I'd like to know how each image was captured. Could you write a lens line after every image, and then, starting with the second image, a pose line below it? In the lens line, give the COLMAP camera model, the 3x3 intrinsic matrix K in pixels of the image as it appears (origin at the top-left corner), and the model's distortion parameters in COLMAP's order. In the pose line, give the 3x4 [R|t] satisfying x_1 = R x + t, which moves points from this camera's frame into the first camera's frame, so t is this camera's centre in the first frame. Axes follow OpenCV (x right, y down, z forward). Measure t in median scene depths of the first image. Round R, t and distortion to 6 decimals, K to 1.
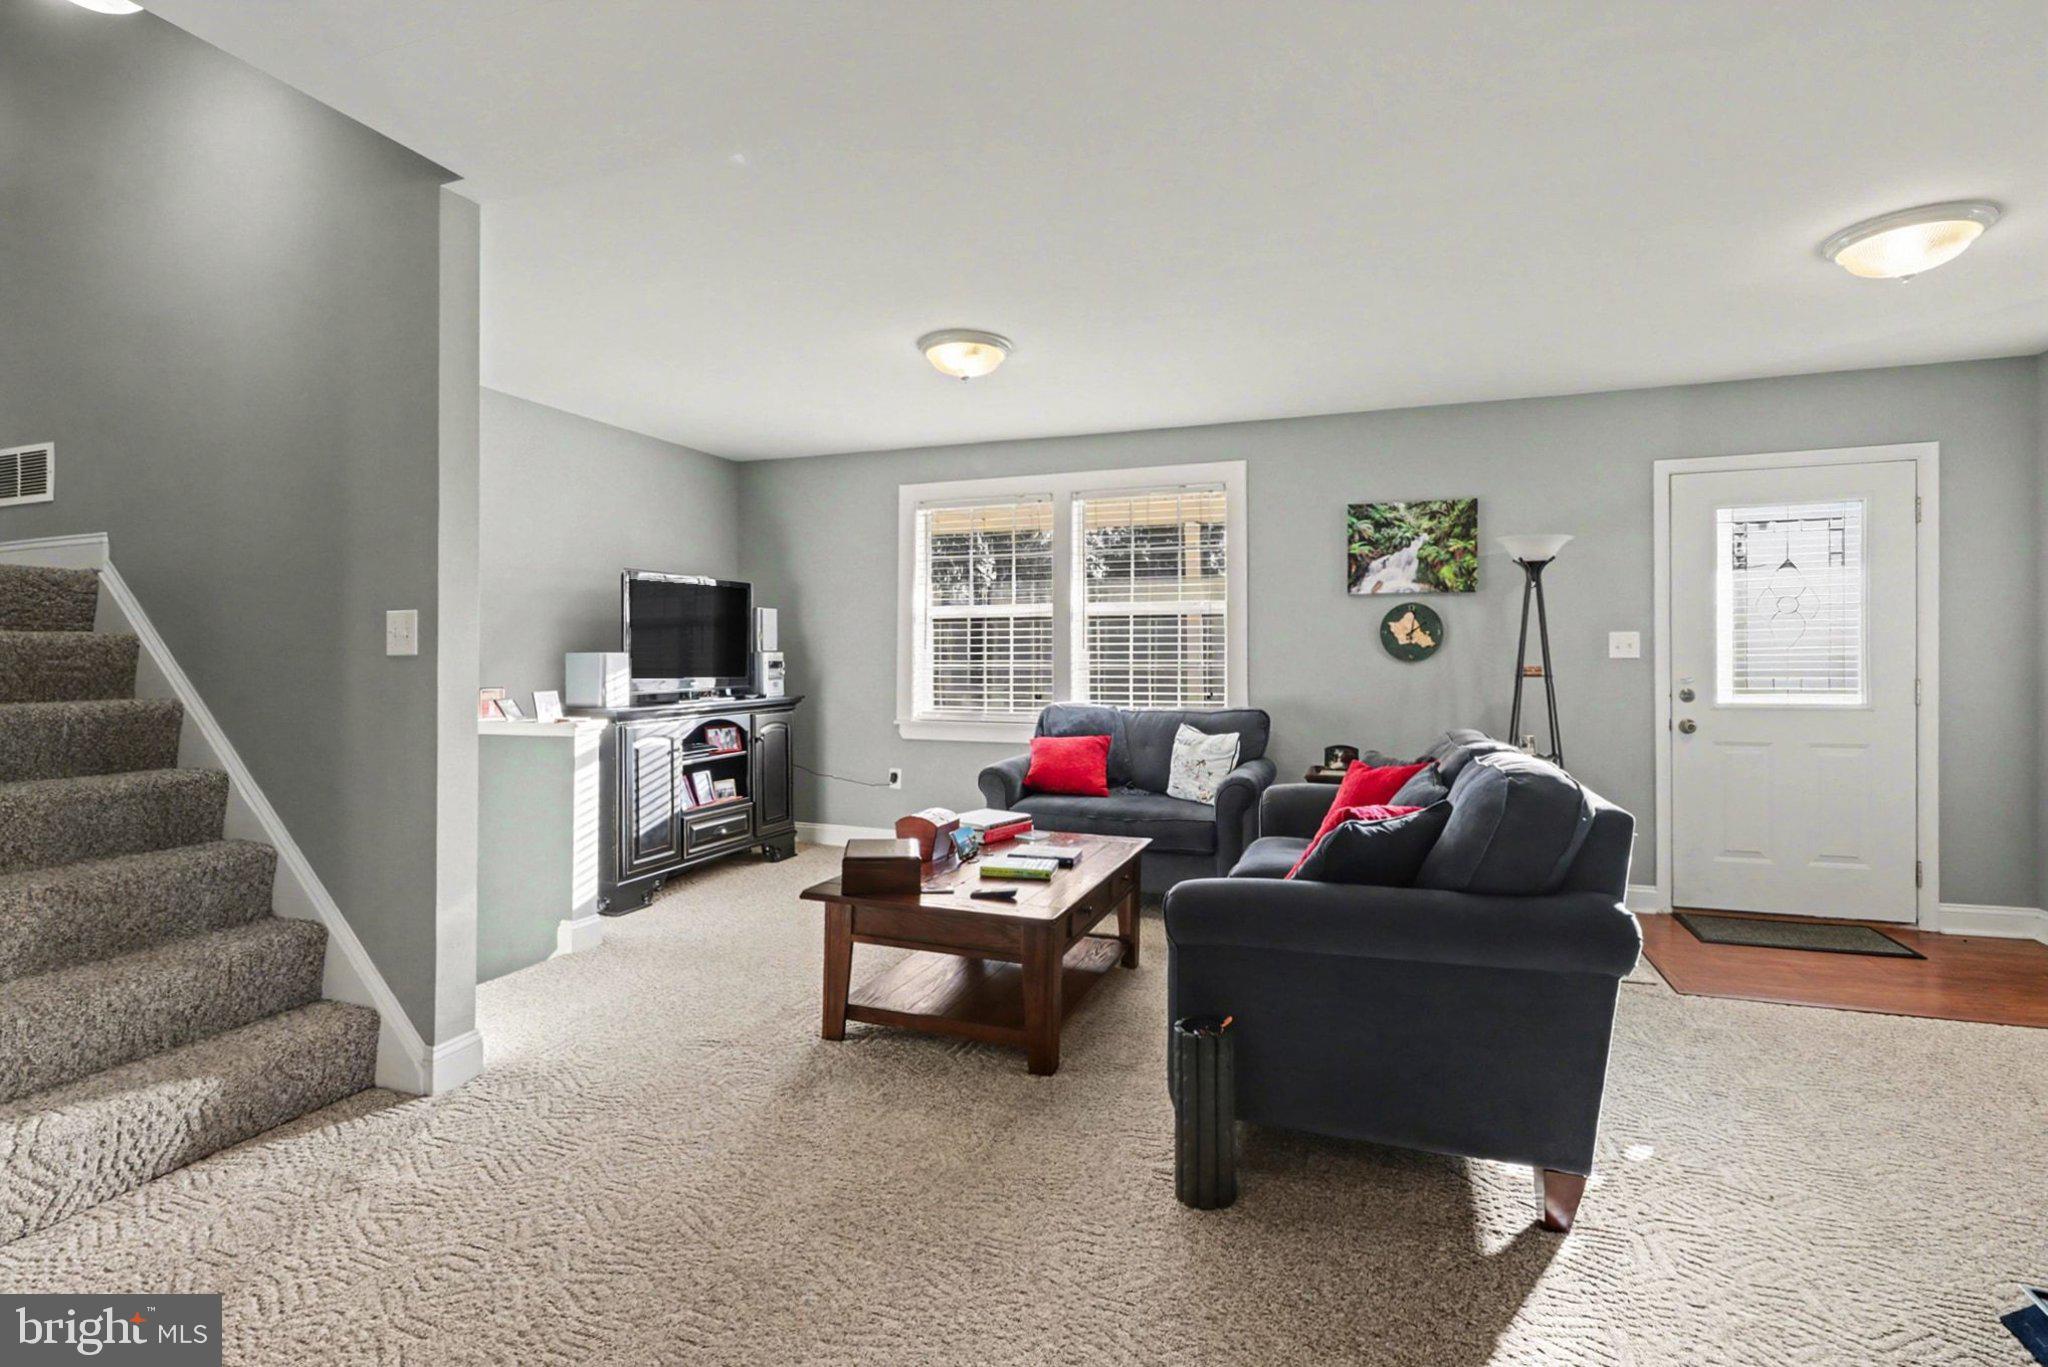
lens RADIAL K [[951.0, 0, 1027.1], [0, 951.0, 674.0], [0, 0, 1]] dist [-0.059477, 0.028039]
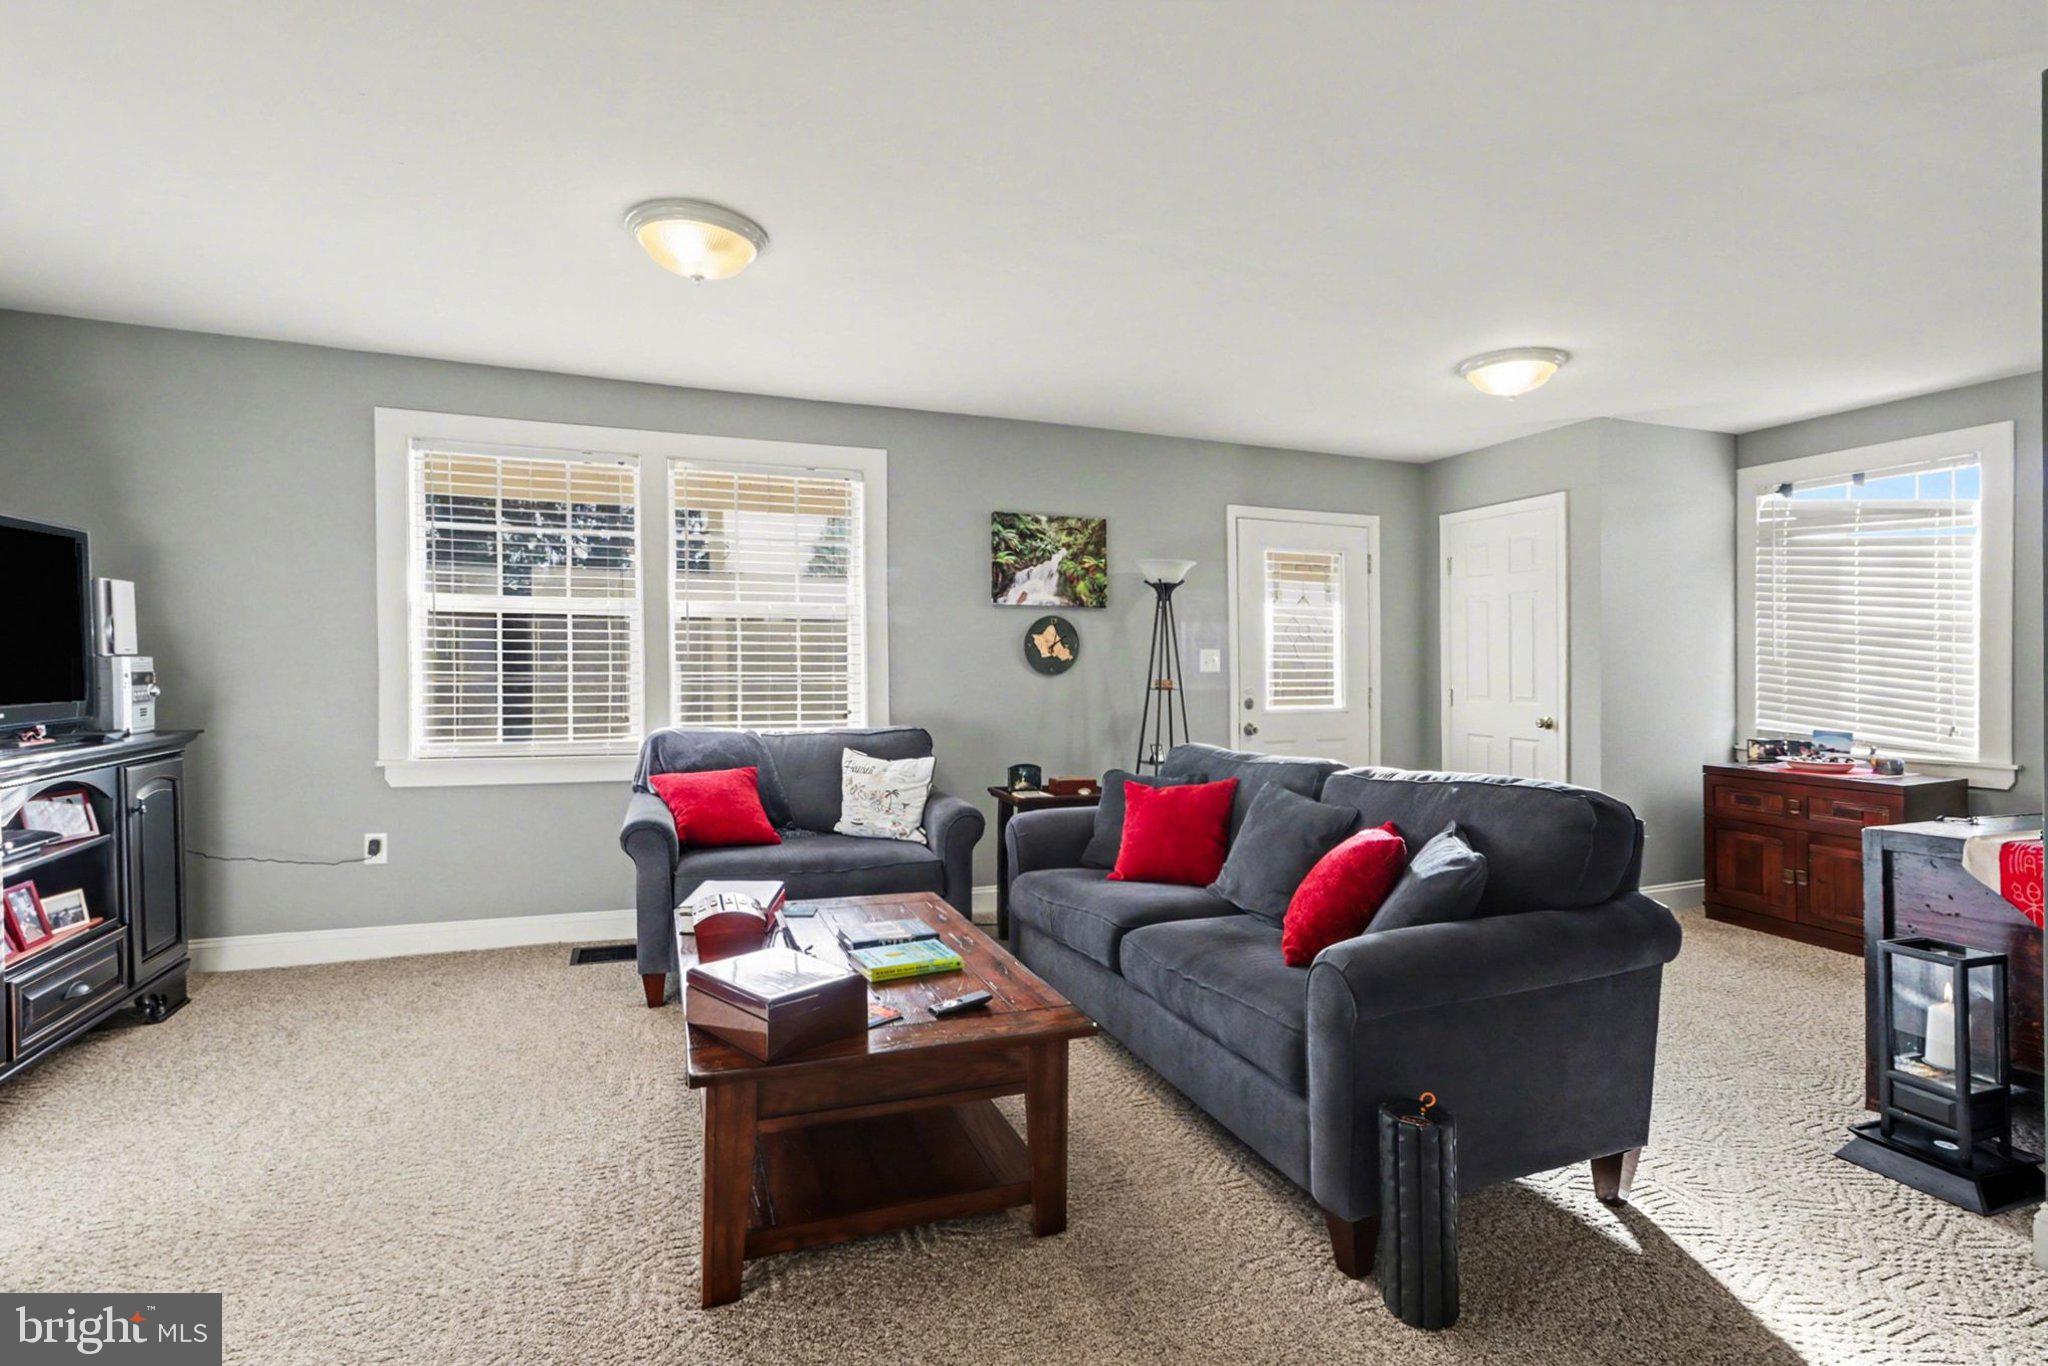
lens RADIAL K [[956.4, 0, 1033.0], [0, 956.4, 670.6], [0, 0, 1]] dist [-0.029472, 0.018651]
pose [[0.755726, 0.002800, 0.654882, -0.272427], [0.004425, 0.999946, -0.009381, -0.007863], [-0.654873, 0.009988, 0.755673, 0.240938]]
